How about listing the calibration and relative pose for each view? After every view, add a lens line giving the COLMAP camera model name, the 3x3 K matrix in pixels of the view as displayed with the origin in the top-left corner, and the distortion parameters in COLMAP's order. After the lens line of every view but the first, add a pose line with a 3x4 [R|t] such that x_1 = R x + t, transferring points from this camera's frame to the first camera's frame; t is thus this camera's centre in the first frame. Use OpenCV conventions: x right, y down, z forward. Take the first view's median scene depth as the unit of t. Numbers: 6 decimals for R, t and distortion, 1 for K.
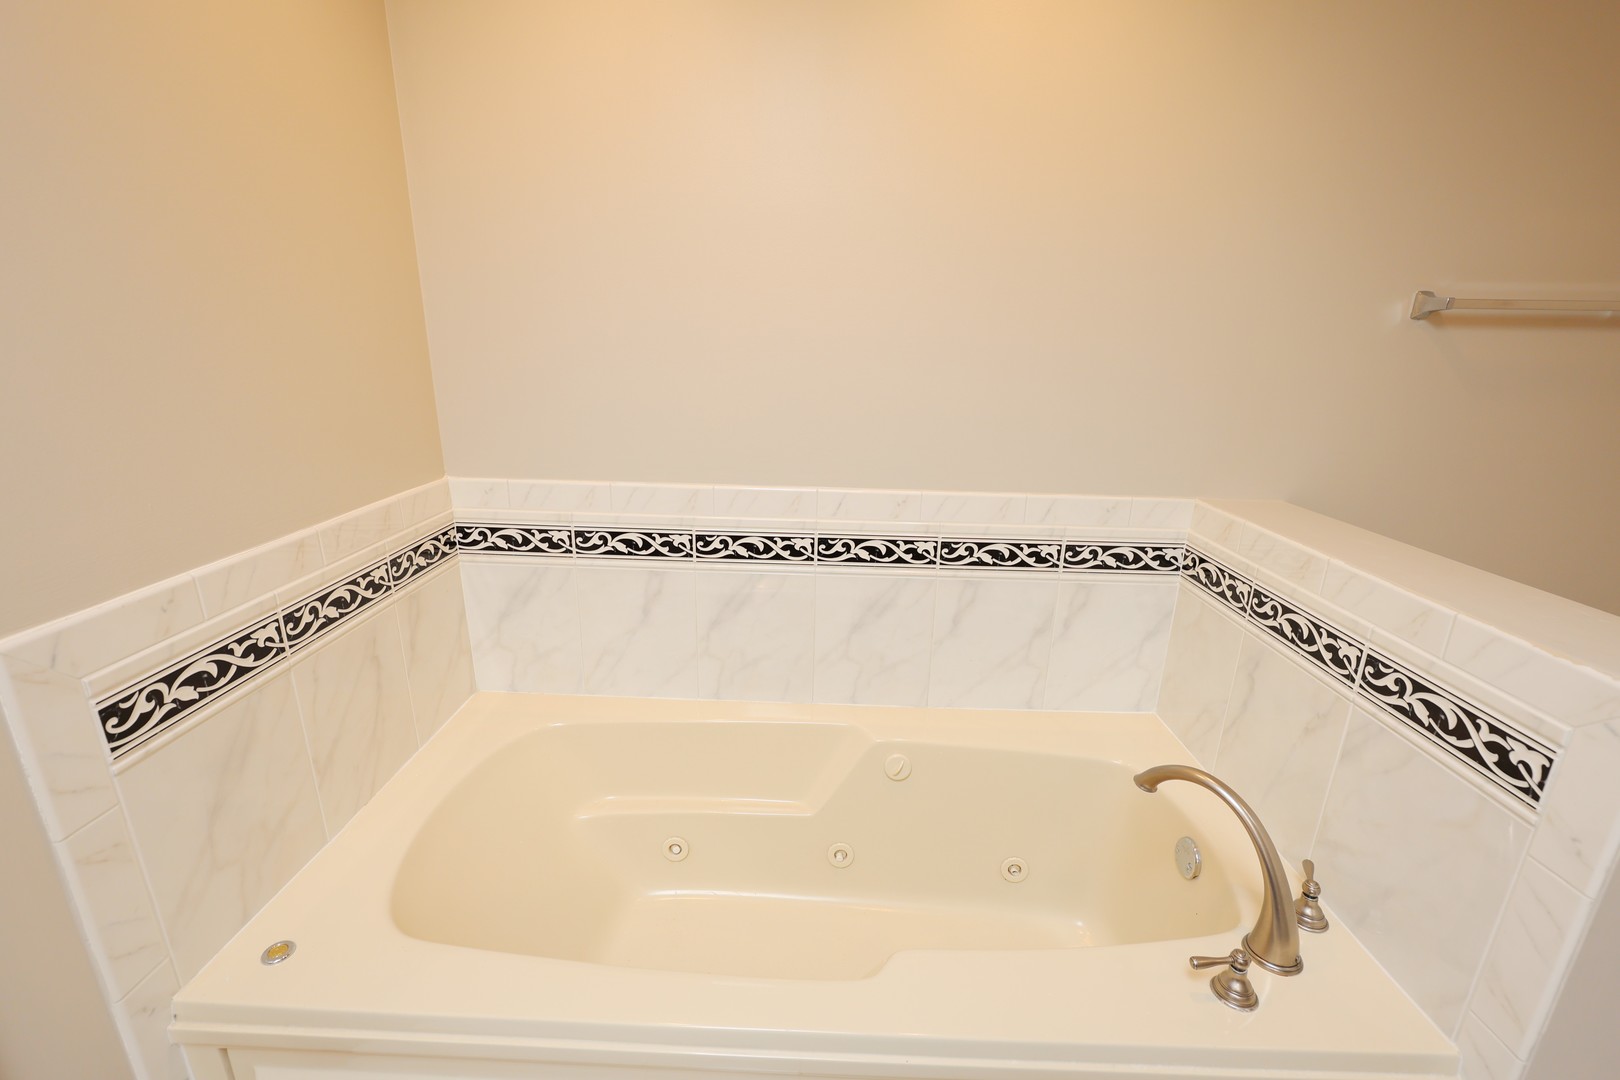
lens RADIAL K [[680.8, 0, 810.6], [0, 680.8, 533.7], [0, 0, 1]] dist [-0.000637, 0.000938]
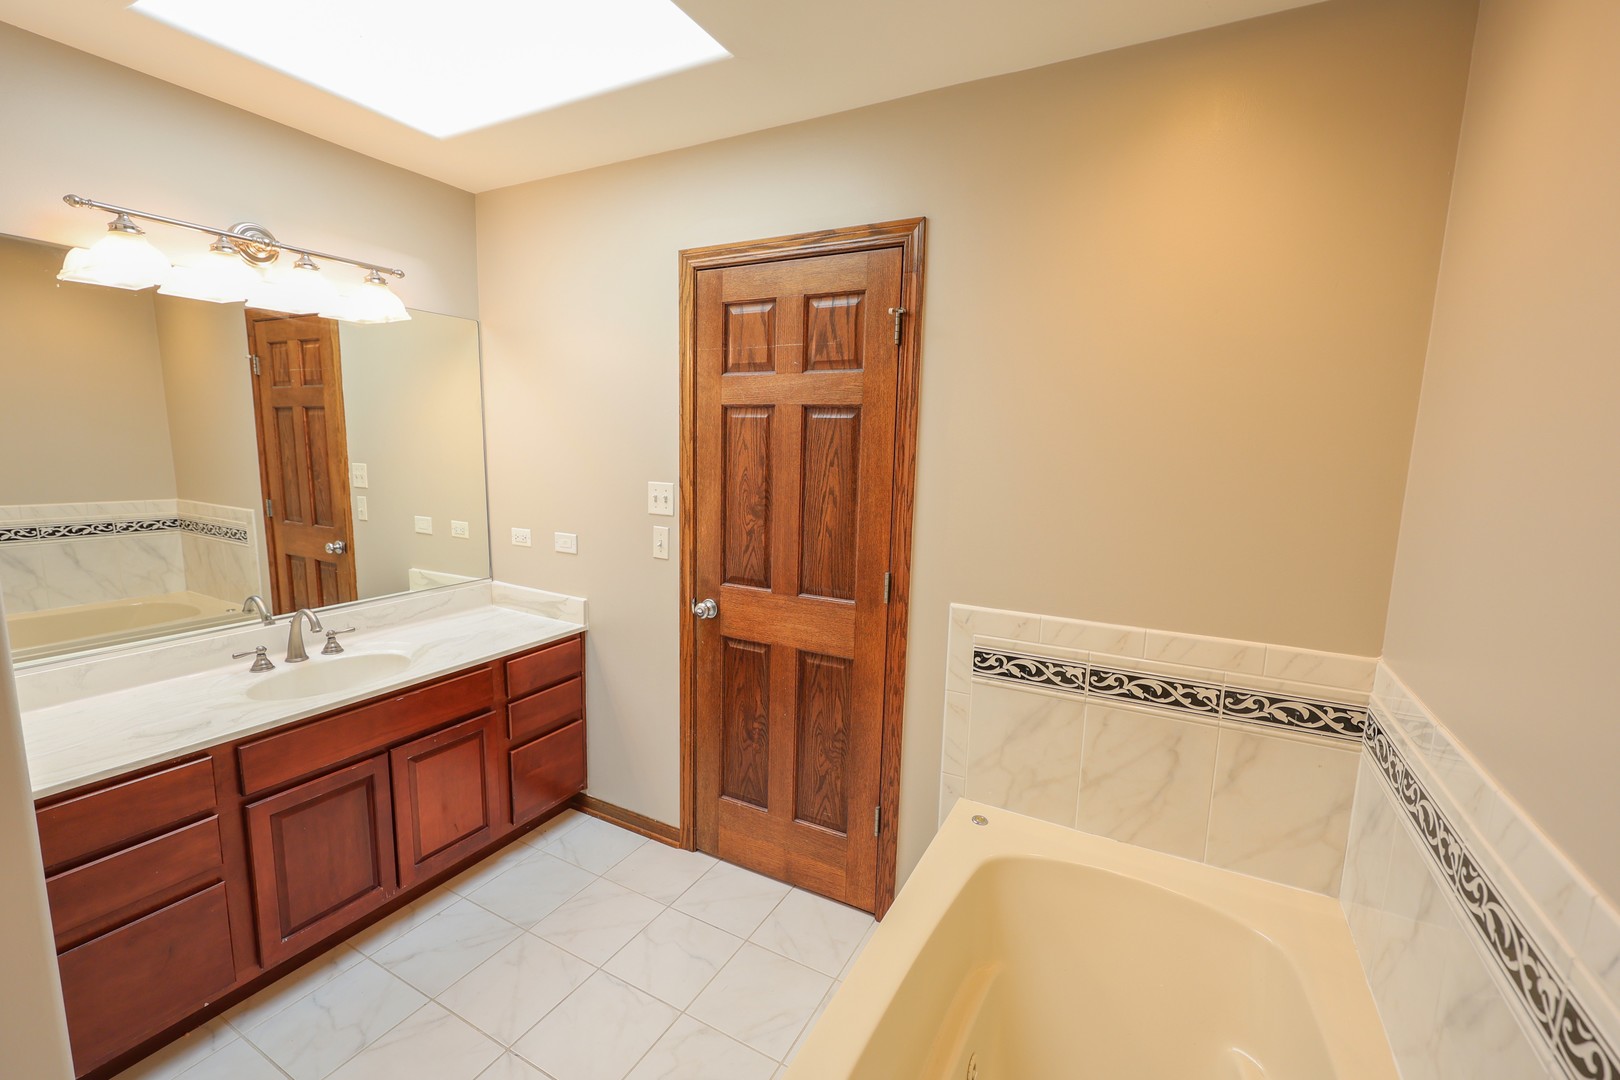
lens RADIAL K [[680.8, 0, 810.6], [0, 680.8, 533.7], [0, 0, 1]] dist [-0.000637, 0.000938]
pose [[-0.449822, 0.087362, -0.888835, 0.839338], [-0.274819, 0.933379, 0.230820, -0.339554], [0.849785, 0.348097, -0.395846, 0.934928]]
